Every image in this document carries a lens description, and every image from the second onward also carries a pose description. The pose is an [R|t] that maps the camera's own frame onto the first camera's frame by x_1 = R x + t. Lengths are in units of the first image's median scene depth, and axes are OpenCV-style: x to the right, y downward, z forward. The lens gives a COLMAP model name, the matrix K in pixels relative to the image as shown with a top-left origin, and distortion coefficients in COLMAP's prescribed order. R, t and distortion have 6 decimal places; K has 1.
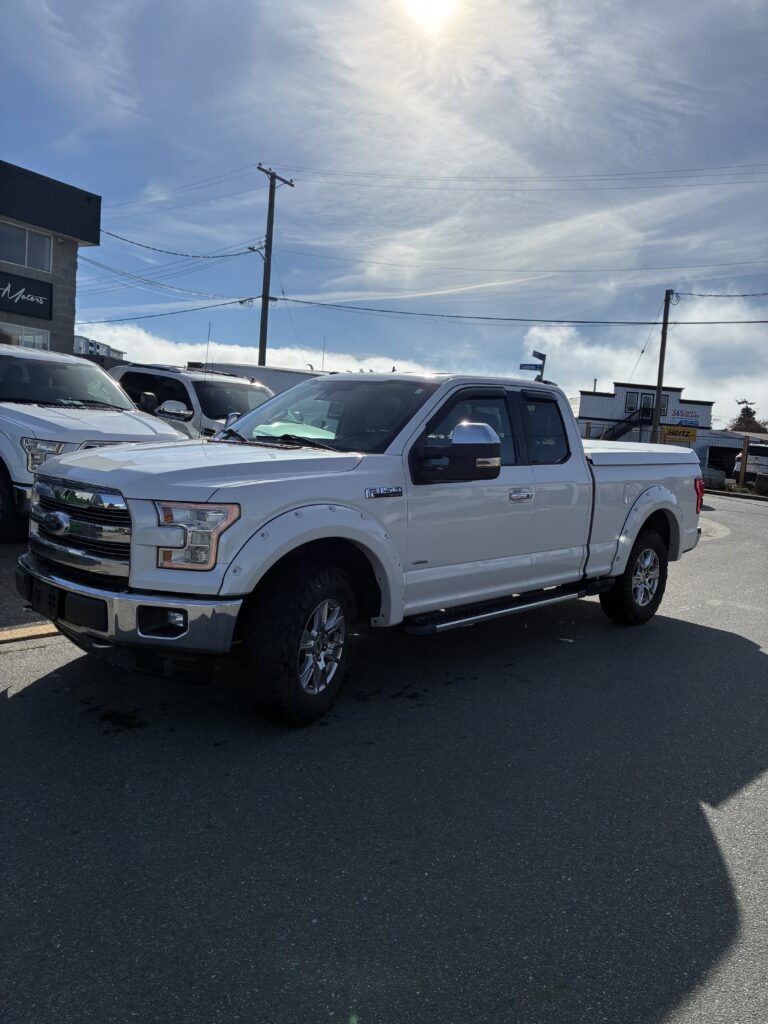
lens RADIAL K [[785.5, 0, 390.9], [0, 785.5, 497.8], [0, 0, 1]] dist [0.029779, -0.045551]
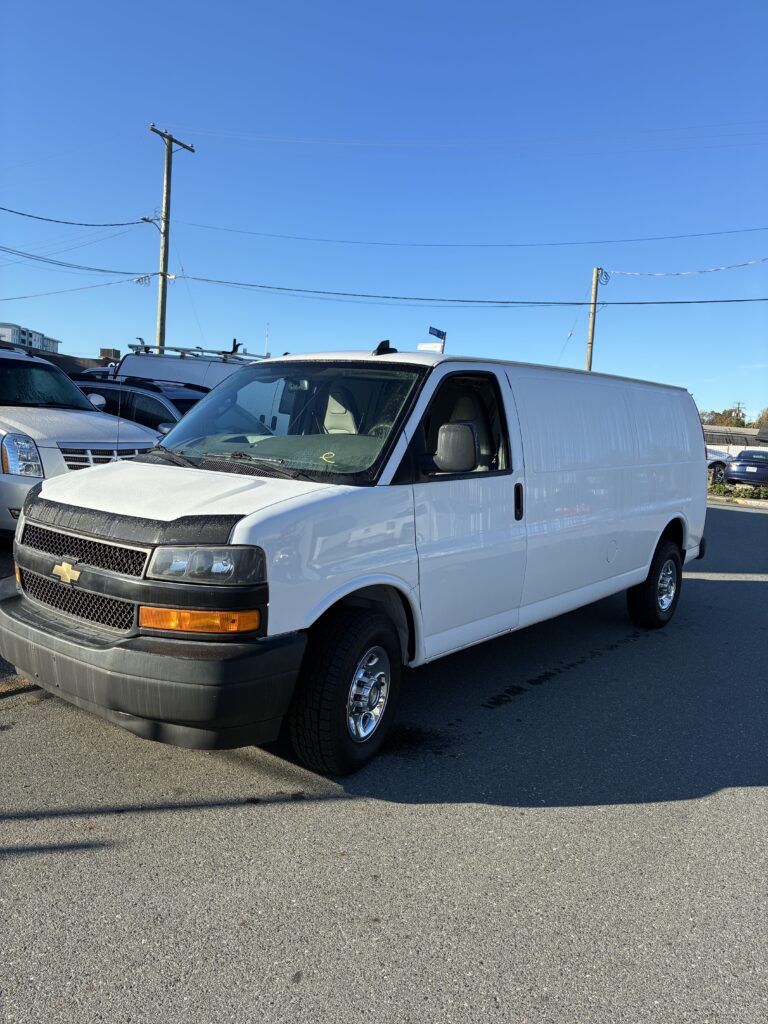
lens RADIAL K [[785.5, 0, 387.0], [0, 785.5, 501.1], [0, 0, 1]] dist [0.029779, -0.045551]
pose [[0.998092, -0.007267, 0.061318, 0.049316], [0.006342, 0.999864, 0.015252, -0.007693], [-0.061421, -0.014834, 0.998002, 0.094265]]
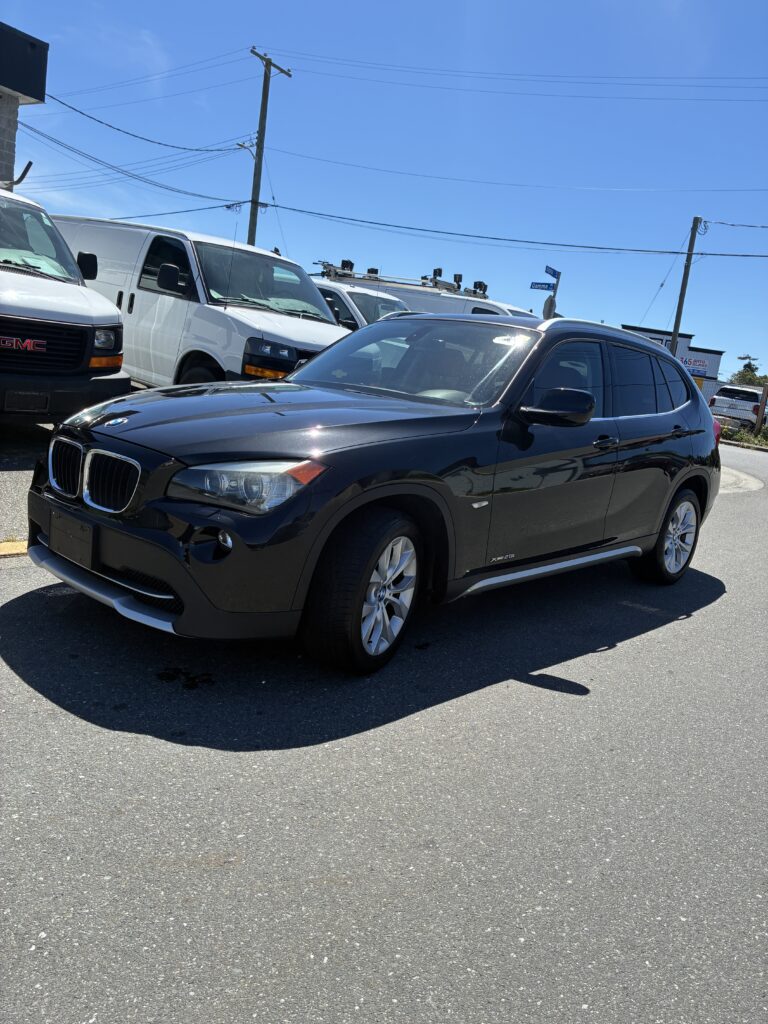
lens RADIAL K [[785.5, 0, 390.5], [0, 785.5, 519.7], [0, 0, 1]] dist [0.029779, -0.045551]
pose [[0.998363, 0.055239, 0.014858, 0.005756], [-0.056507, 0.992753, 0.106059, 0.006042], [-0.008892, -0.106725, 0.994249, 0.062023]]
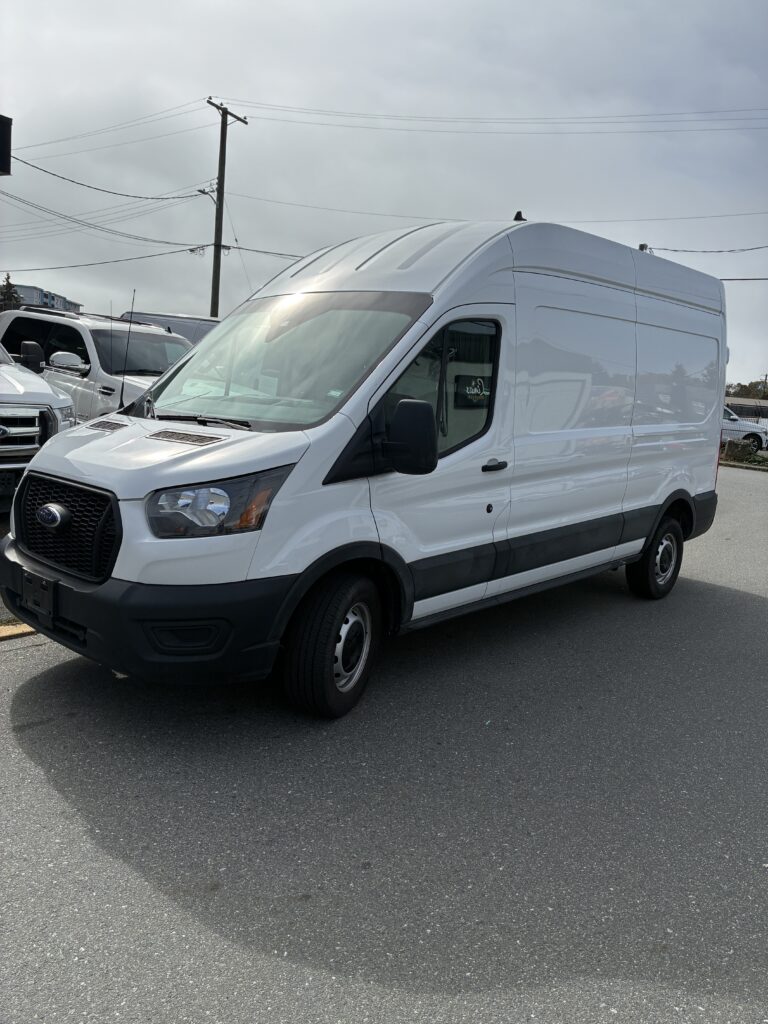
lens RADIAL K [[785.5, 0, 392.0], [0, 785.5, 511.7], [0, 0, 1]] dist [0.029779, -0.045551]
pose [[0.999020, 0.004082, 0.044070, 0.009922], [-0.007083, 0.997650, 0.068147, -0.004342], [-0.043688, -0.068393, 0.996701, 0.042066]]
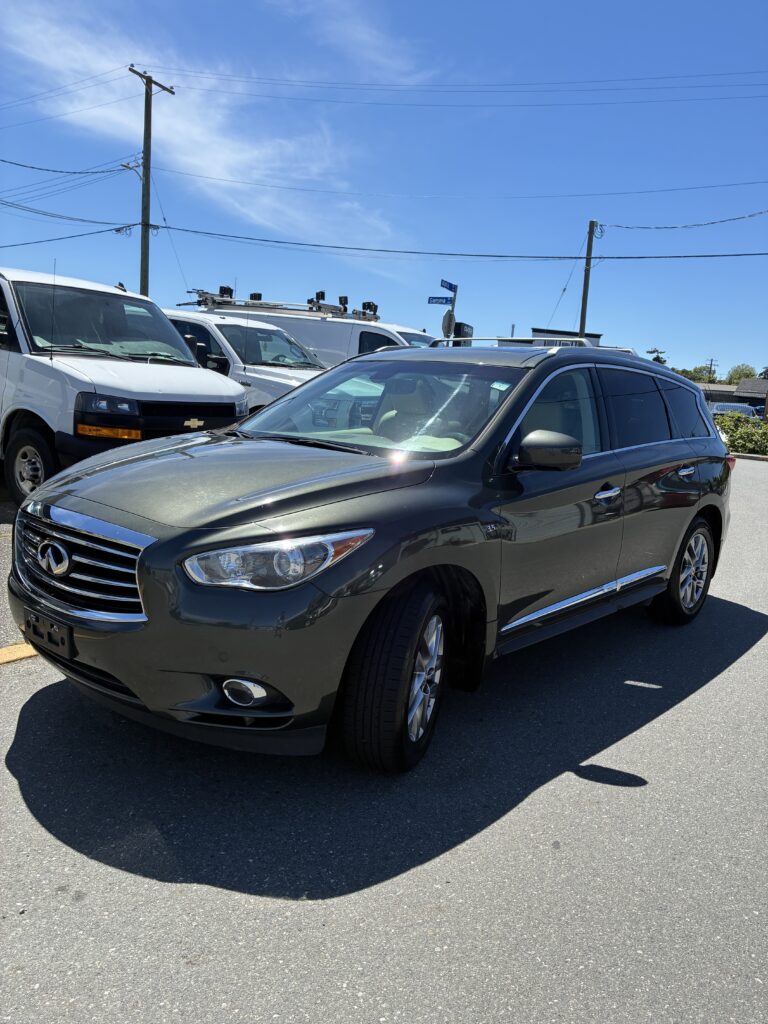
lens RADIAL K [[785.5, 0, 392.5], [0, 785.5, 519.8], [0, 0, 1]] dist [0.029779, -0.045551]
pose [[0.994525, -0.020799, 0.102408, 0.021612], [0.011489, 0.995814, 0.090676, -0.004897], [-0.103865, -0.089003, 0.990601, 0.089334]]
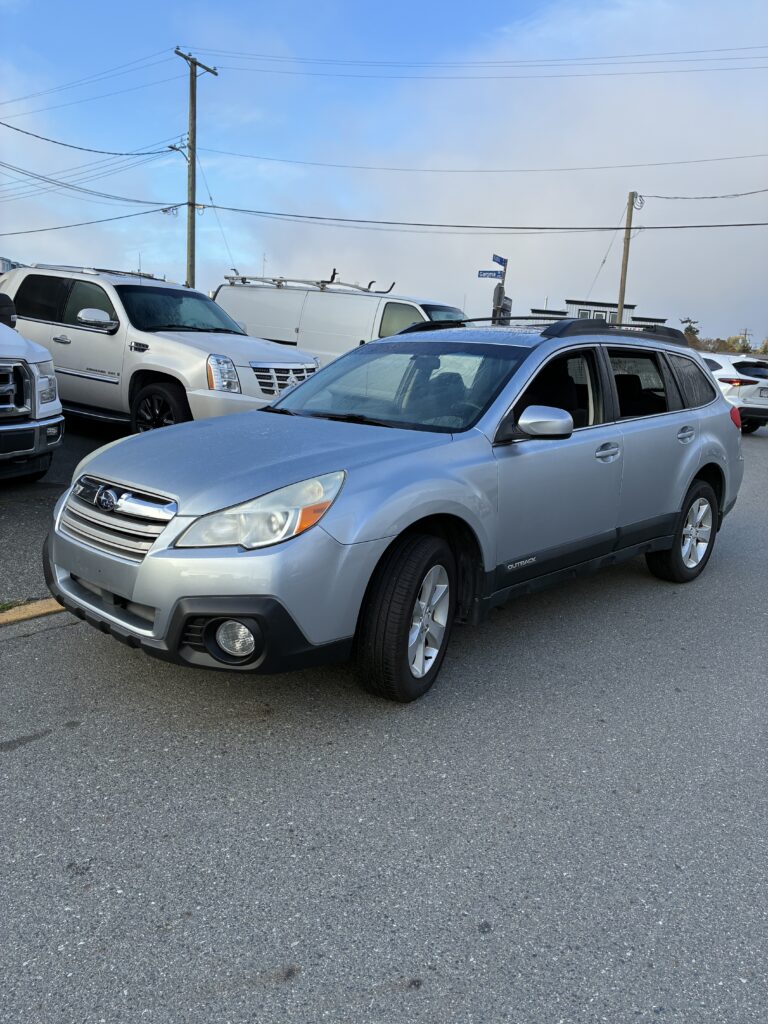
lens RADIAL K [[785.4, 0, 391.0], [0, 785.4, 508.1], [0, 0, 1]] dist [0.037395, -0.057759]
pose [[0.997536, -0.027694, 0.064459, 0.000985], [0.020667, 0.994020, 0.107228, -0.001295], [-0.067043, -0.105632, 0.992143, 0.063689]]
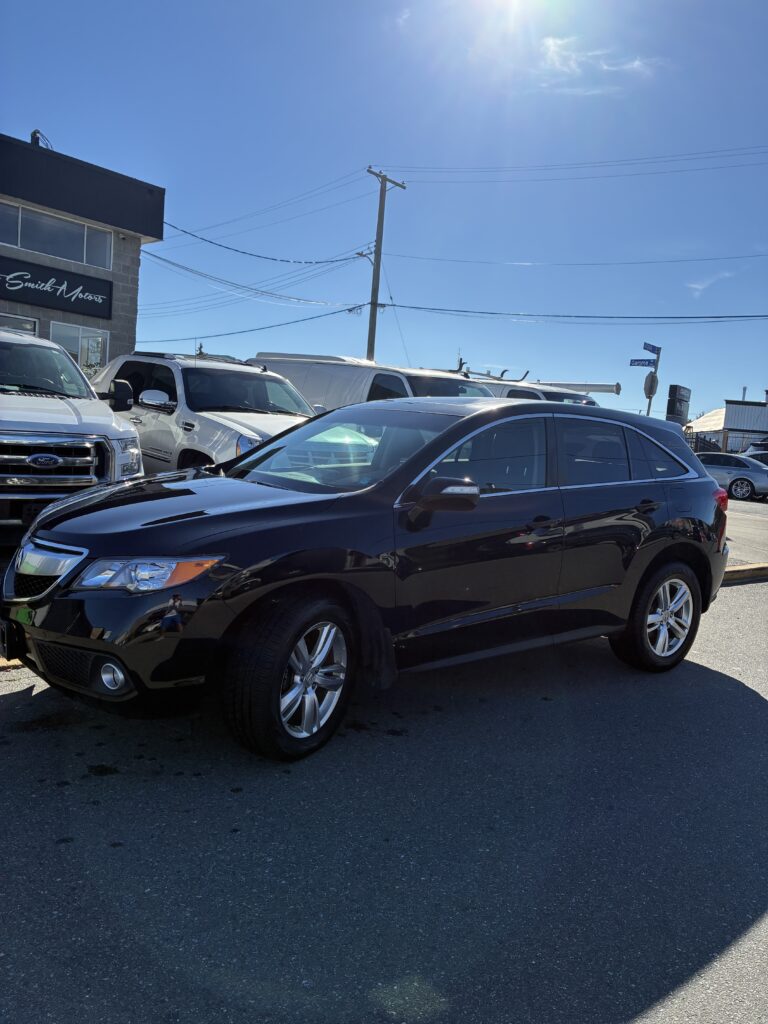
lens RADIAL K [[785.4, 0, 378.2], [0, 785.4, 498.8], [0, 0, 1]] dist [0.037395, -0.057759]
pose [[0.982607, 0.013909, -0.185174, 0.035197], [-0.017166, 0.999725, -0.015999, 0.000658], [0.184901, 0.018899, 0.982575, 0.066310]]
